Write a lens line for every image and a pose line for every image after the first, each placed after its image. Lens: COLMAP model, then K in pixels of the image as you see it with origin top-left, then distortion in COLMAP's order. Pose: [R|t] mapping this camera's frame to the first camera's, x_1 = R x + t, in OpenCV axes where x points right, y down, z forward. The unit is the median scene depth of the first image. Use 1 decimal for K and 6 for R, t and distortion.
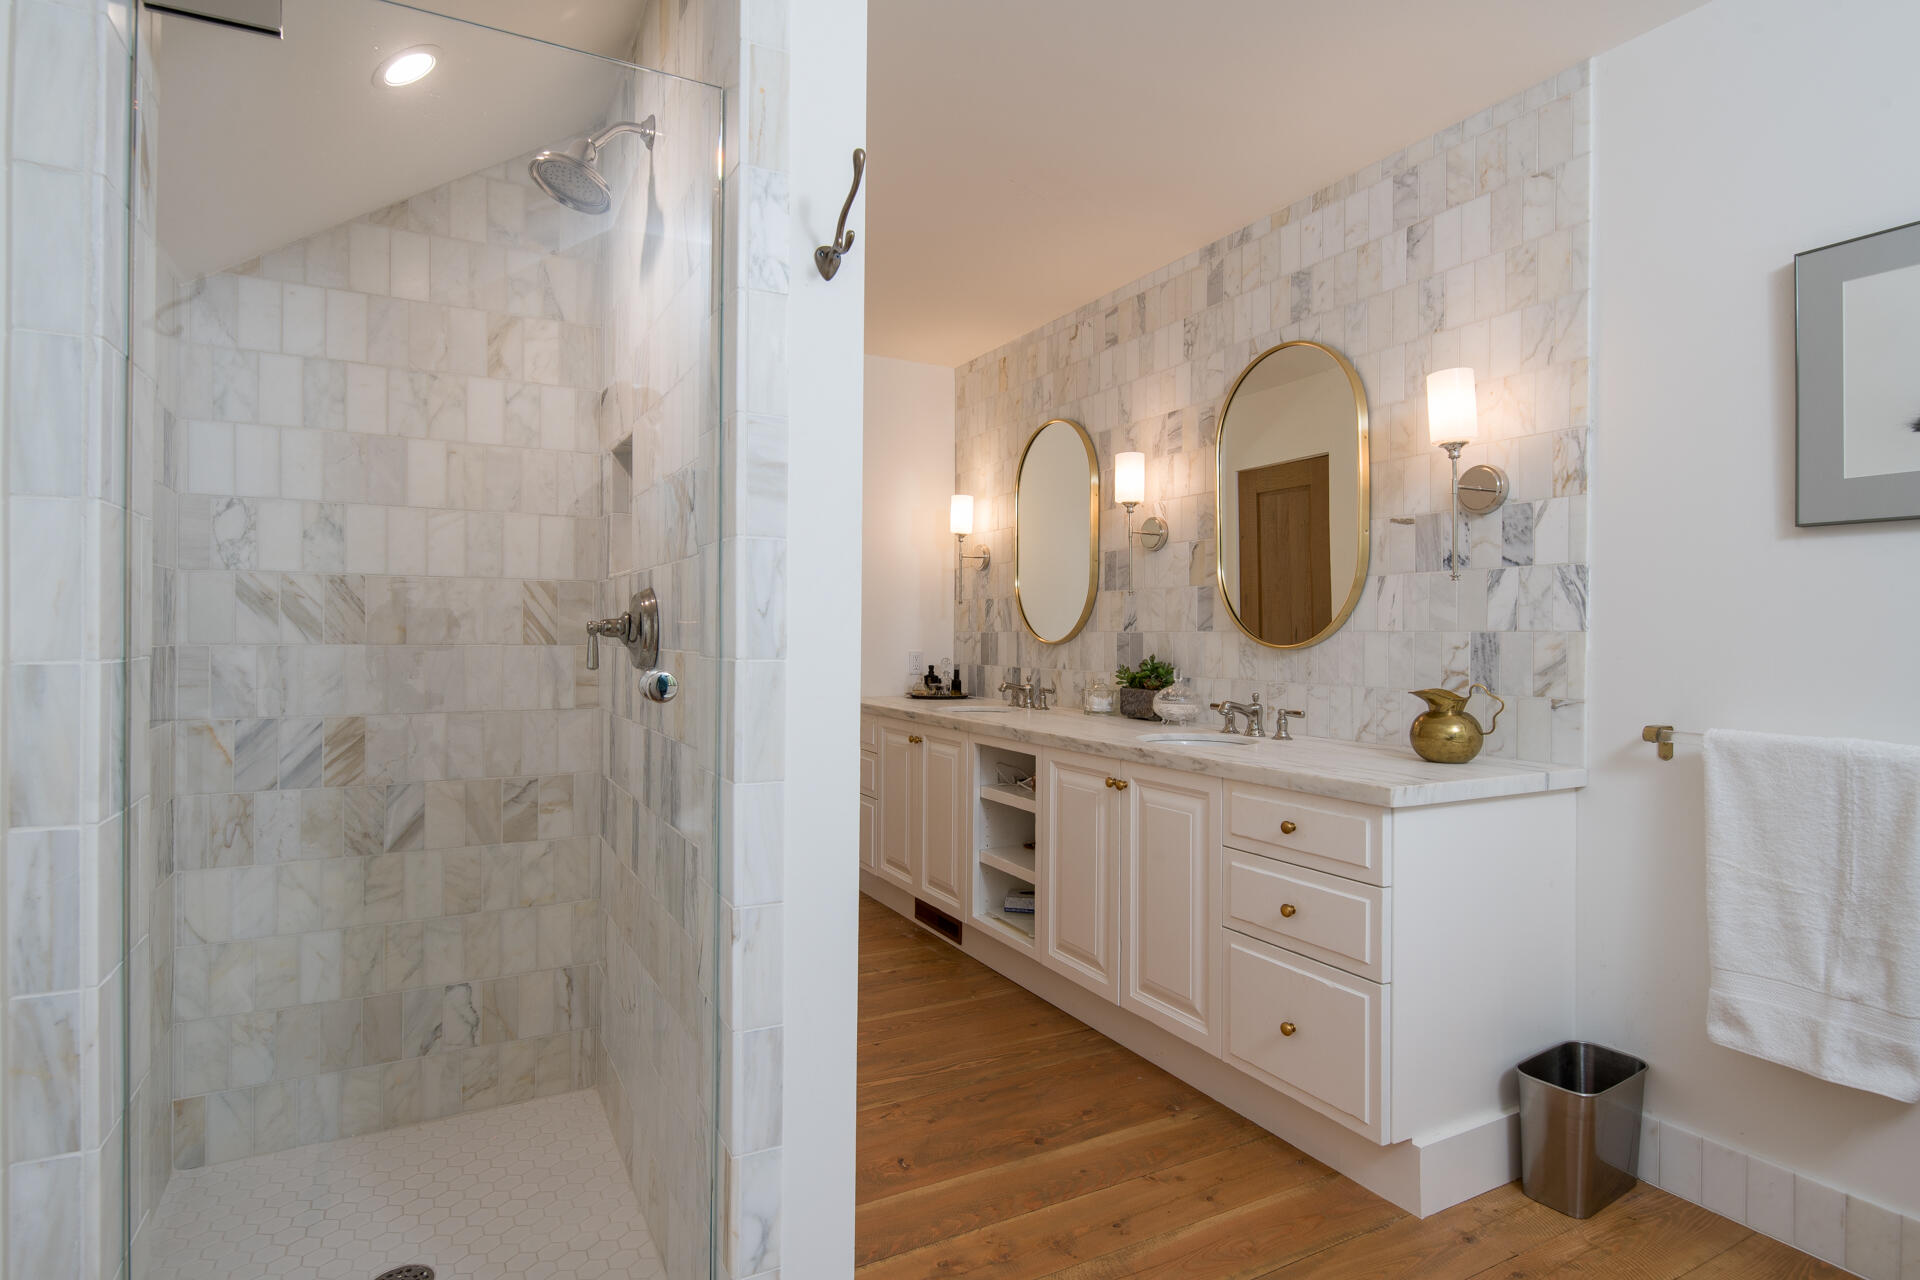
lens RADIAL K [[973.2, 0, 960.0], [0, 973.2, 640.0], [0, 0, 1]] dist [-0.004414, -0.000615]
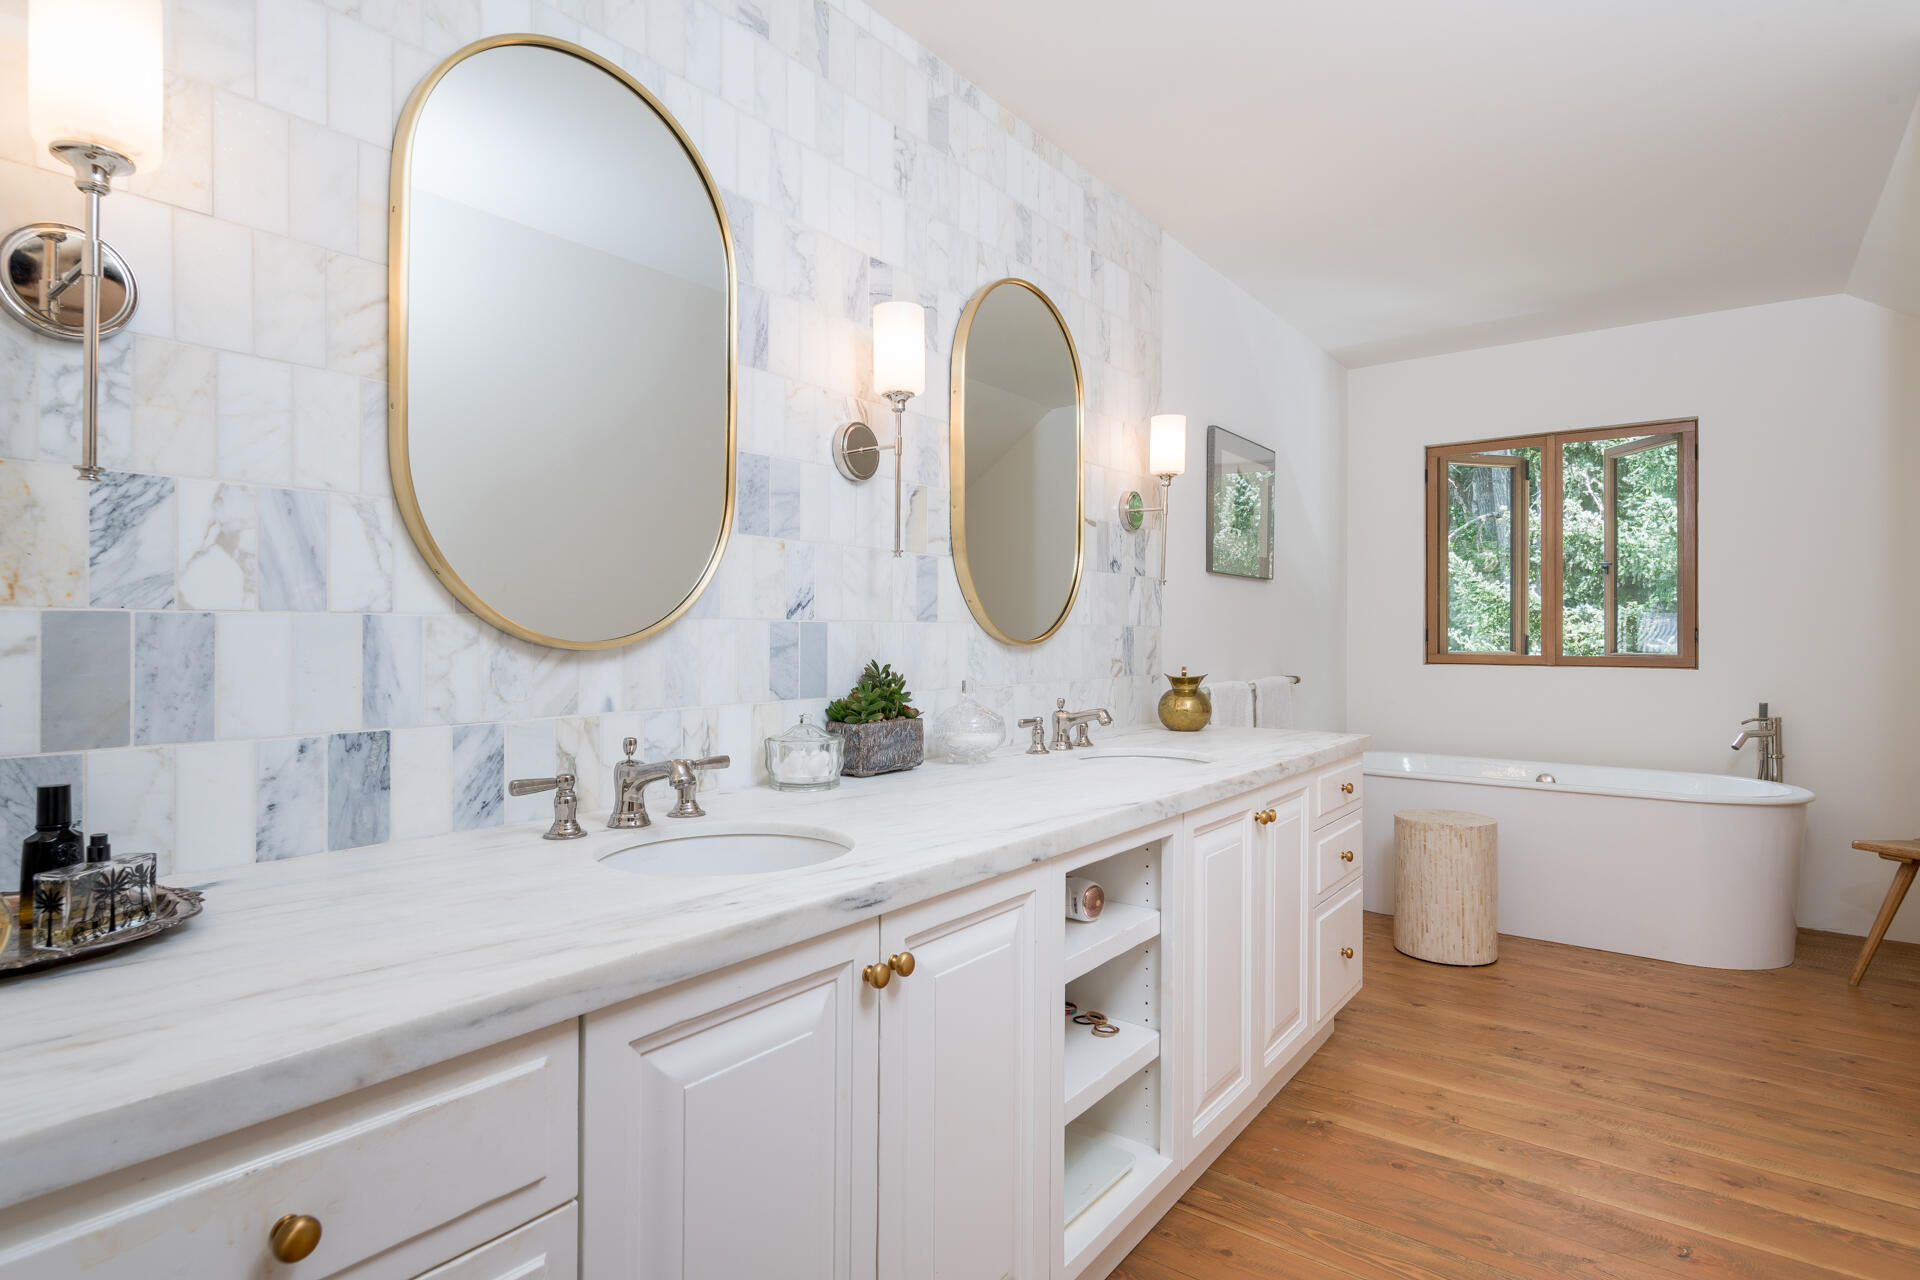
lens RADIAL K [[973.2, 0, 960.0], [0, 973.2, 640.0], [0, 0, 1]] dist [-0.004414, -0.000615]
pose [[-0.395835, -0.011624, 0.918248, -0.380171], [-0.000451, 0.999922, 0.012464, -0.005028], [-0.918322, 0.004520, -0.395809, 1.252817]]
